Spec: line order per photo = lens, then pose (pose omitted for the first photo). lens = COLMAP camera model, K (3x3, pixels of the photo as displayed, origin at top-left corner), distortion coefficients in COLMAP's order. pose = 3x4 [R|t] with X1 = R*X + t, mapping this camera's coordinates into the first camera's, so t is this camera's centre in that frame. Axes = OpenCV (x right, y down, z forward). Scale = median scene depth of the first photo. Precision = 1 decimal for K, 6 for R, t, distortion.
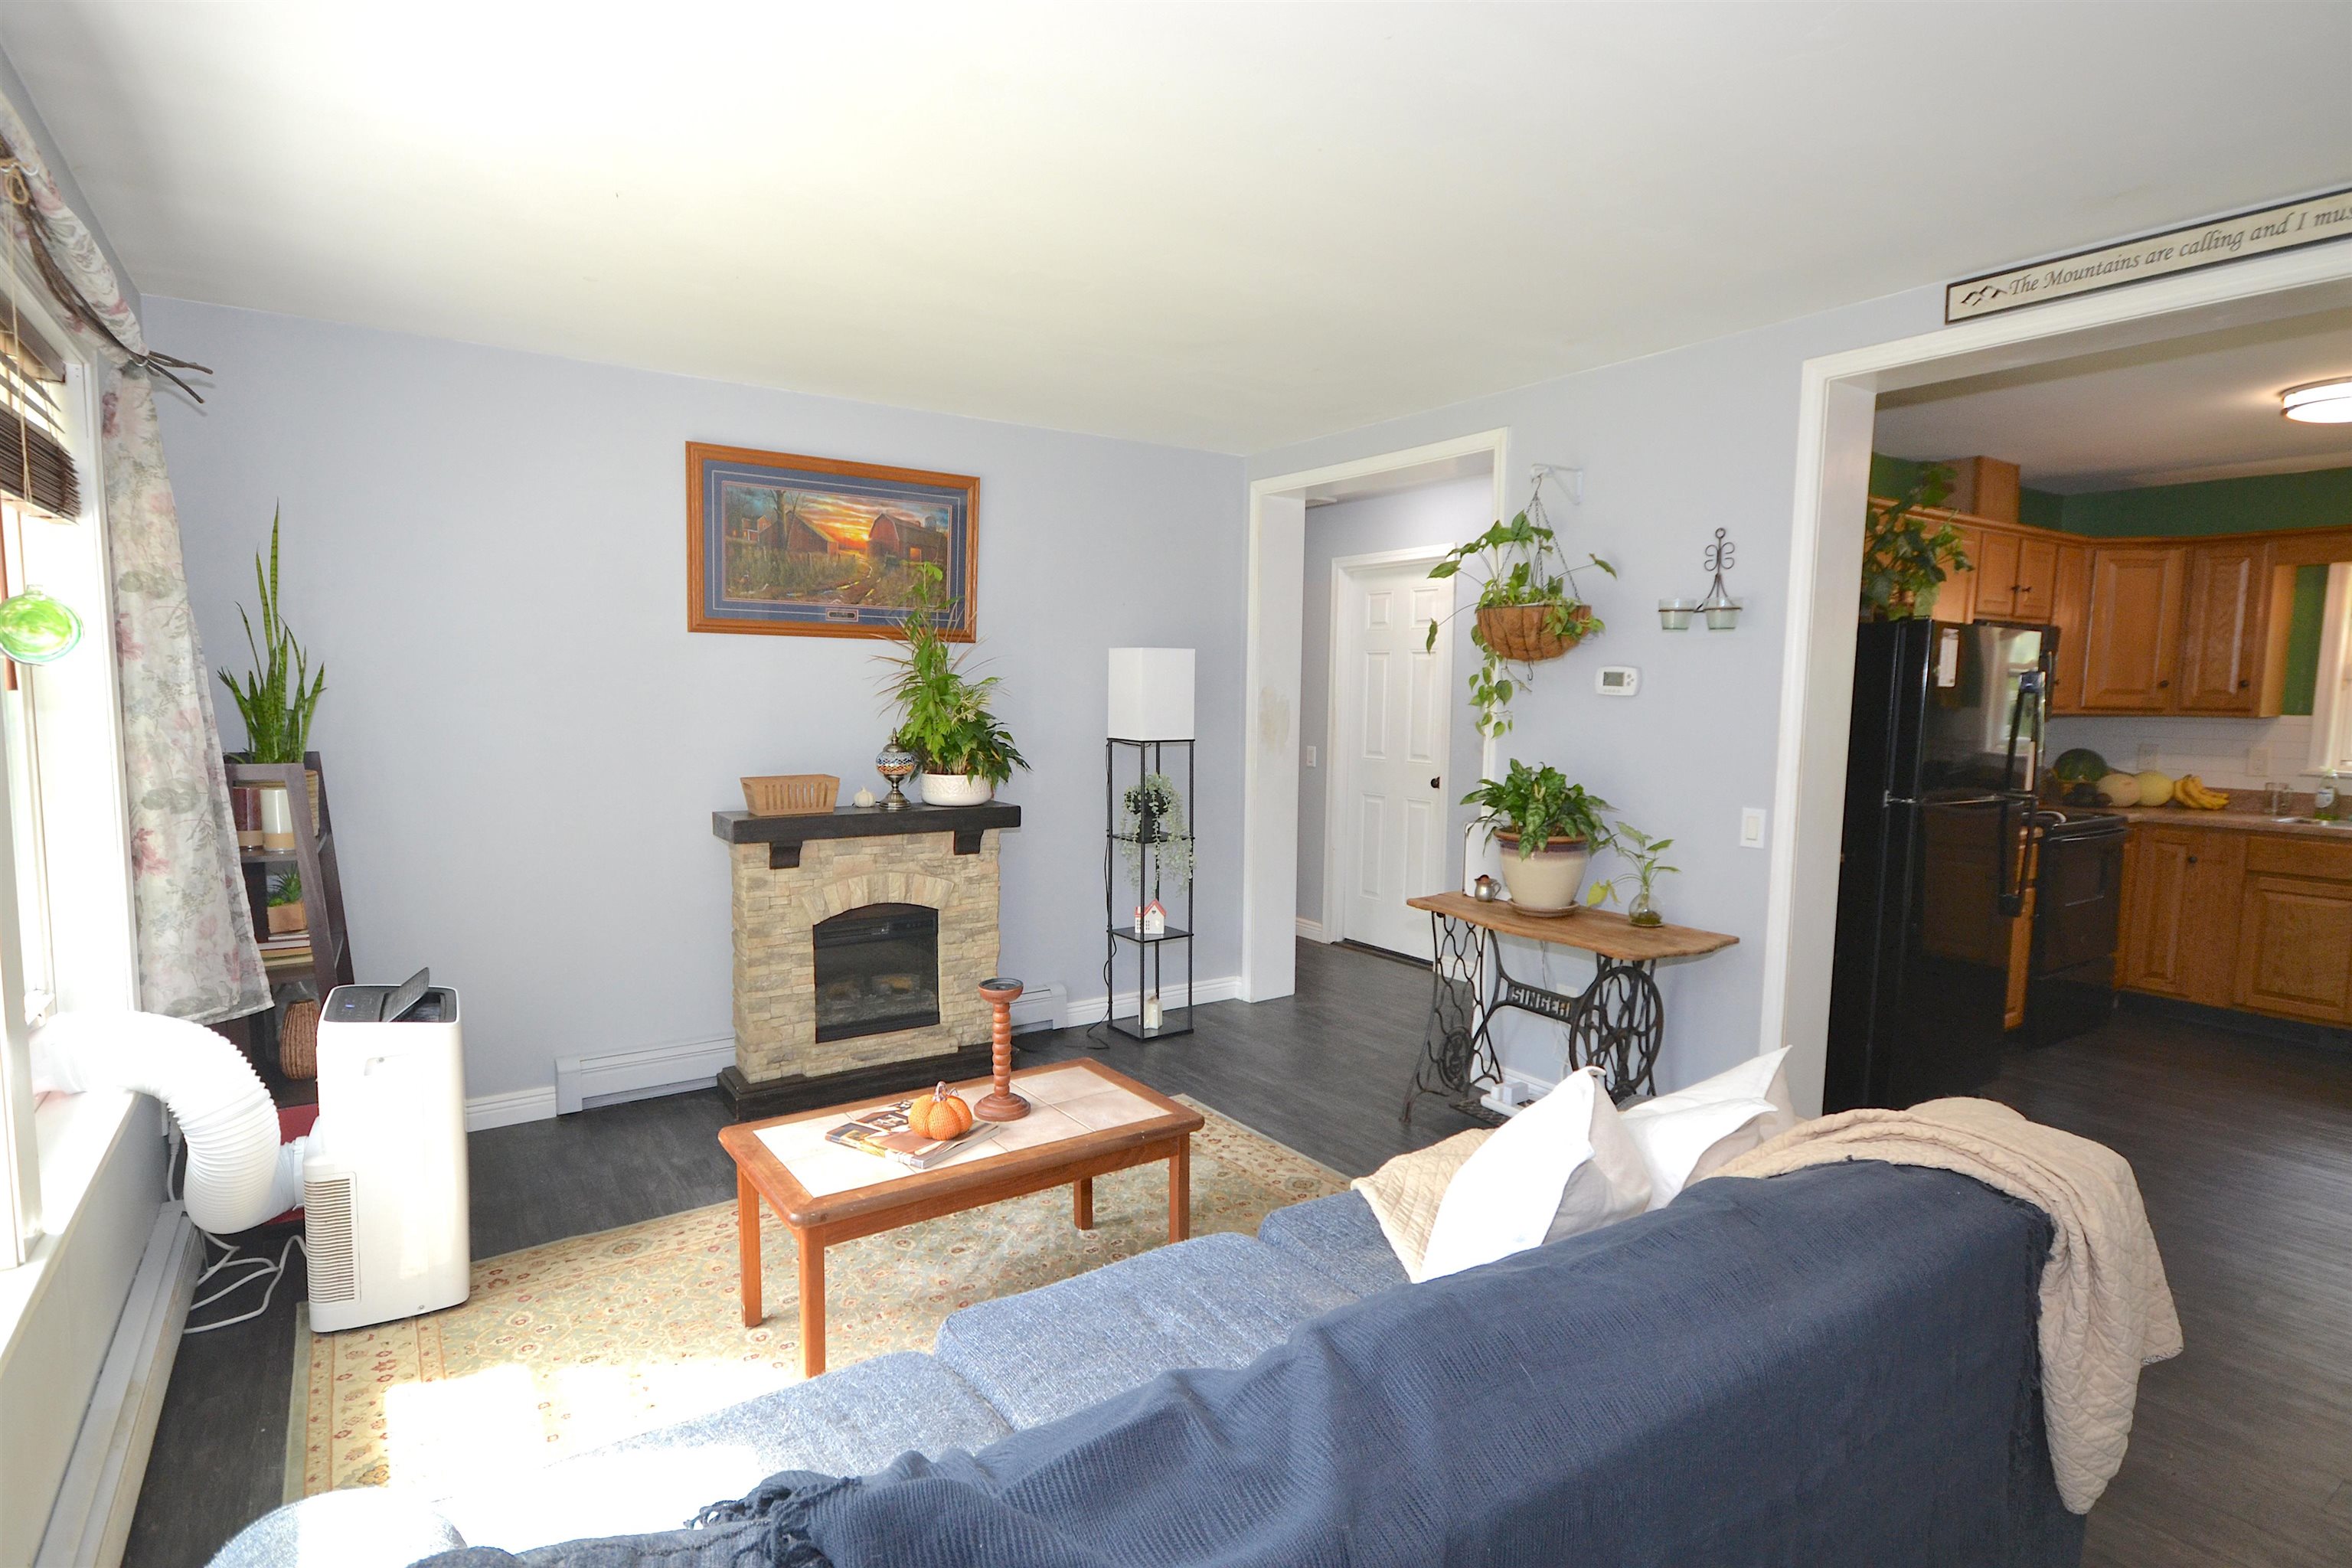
lens RADIAL K [[1186.4, 0, 1176.0], [0, 1186.4, 784.0], [0, 0, 1]] dist [0.001332, -0.000049]
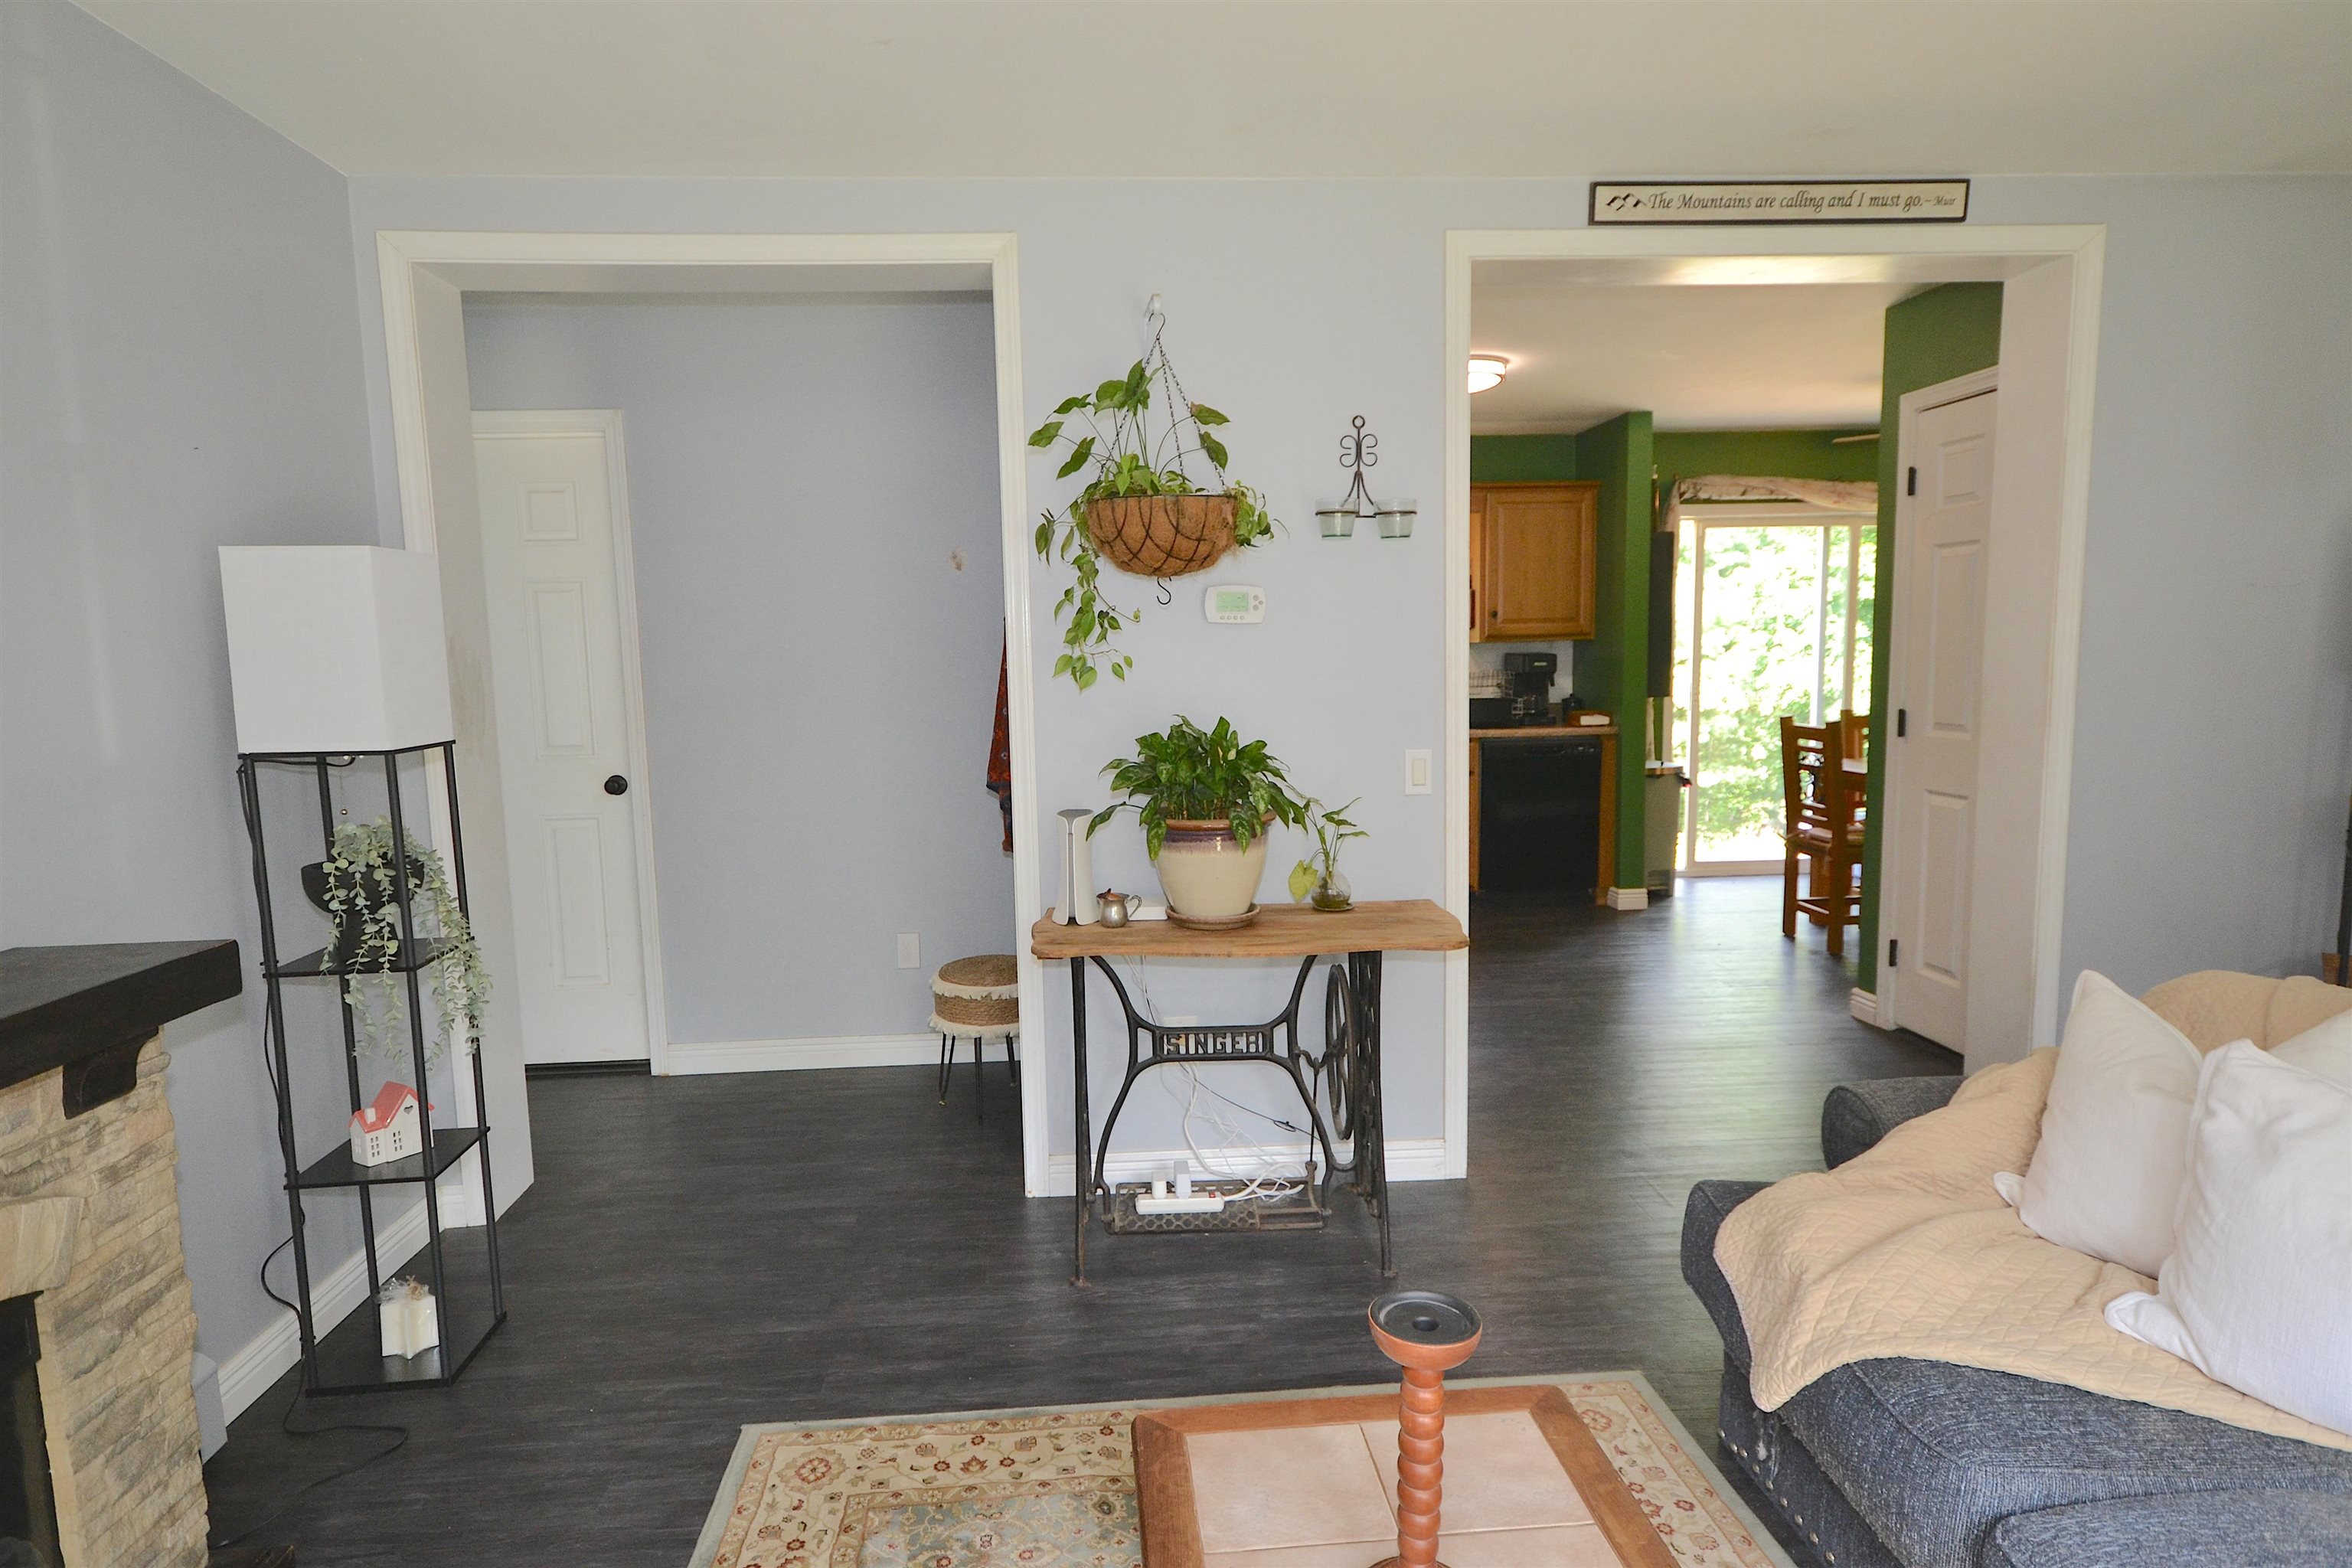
lens RADIAL K [[1352.2, 0, 1176.0], [0, 1352.2, 784.0], [0, 0, 1]] dist [-0.002145, 0.015150]
pose [[0.508719, -0.114857, 0.853237, -0.374341], [0.099368, 0.992271, 0.074327, -0.037640], [-0.855179, 0.046973, 0.516200, 0.543993]]
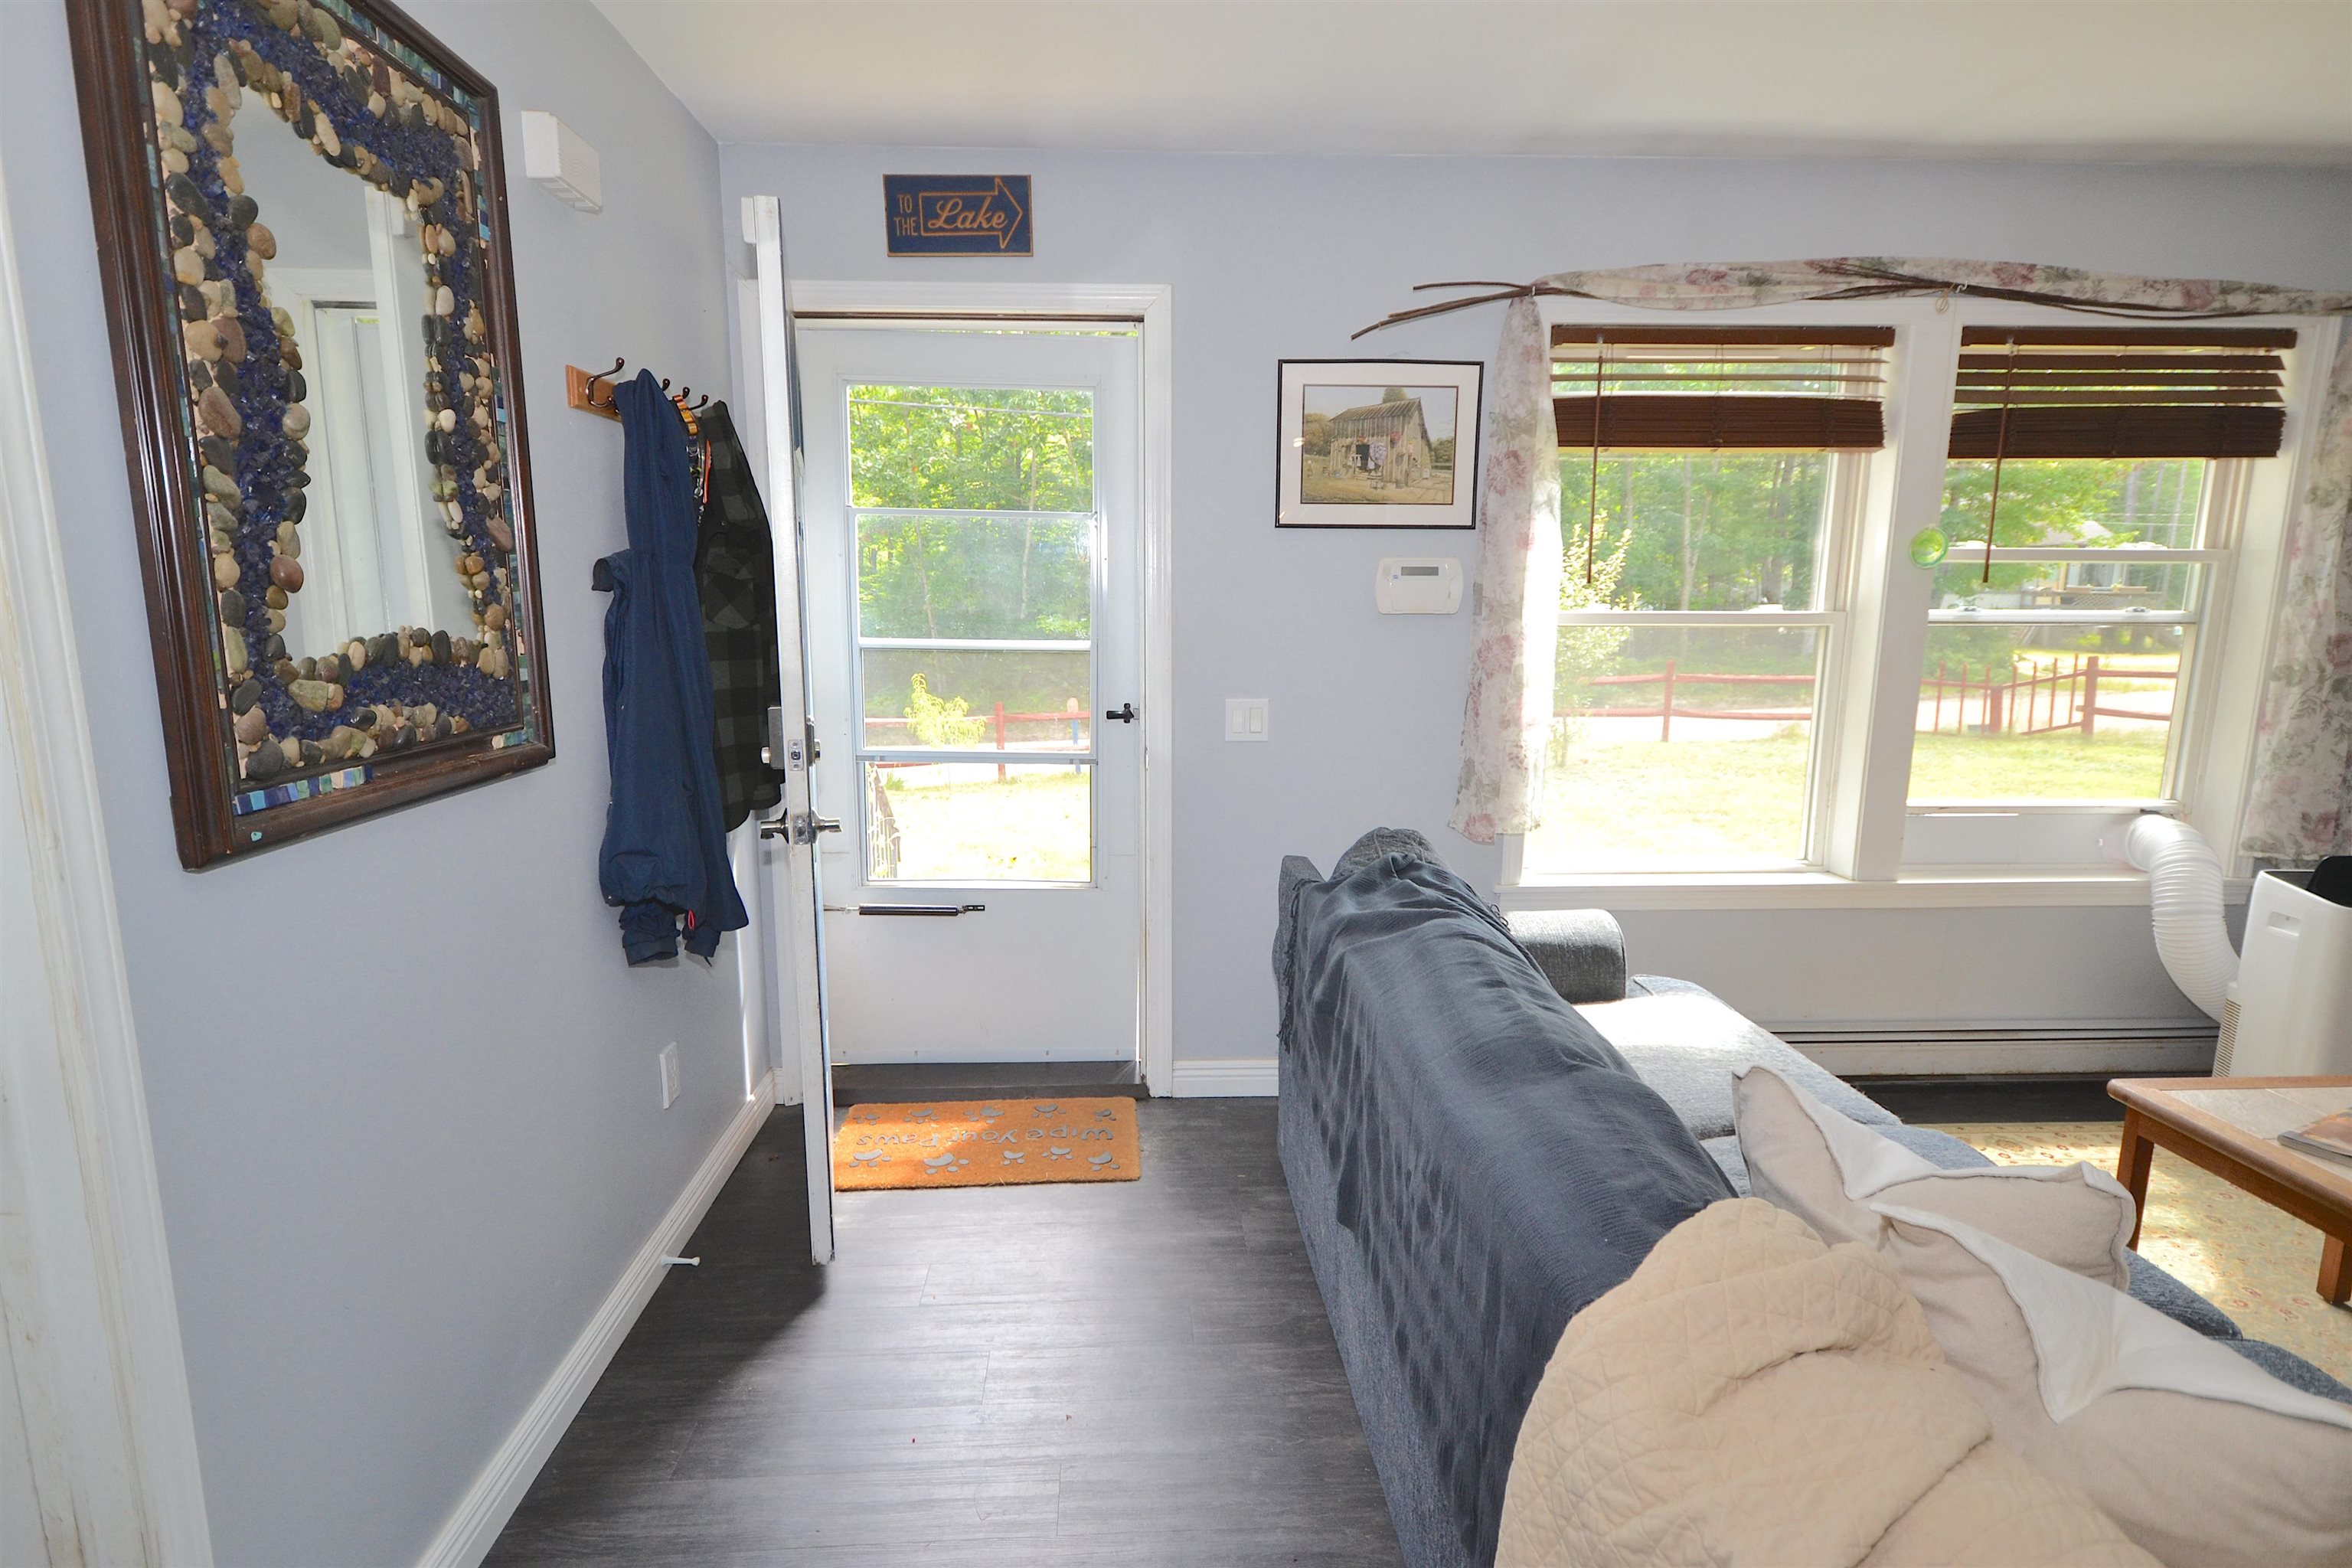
lens RADIAL K [[1247.0, 0, 1176.0], [0, 1247.0, 784.0], [0, 0, 1]] dist [0.004575, 0.000371]
pose [[-0.558437, 0.090842, -0.824558, 0.546924], [-0.080178, 0.983422, 0.162645, 0.003744], [0.825663, 0.156939, -0.541895, 0.487315]]
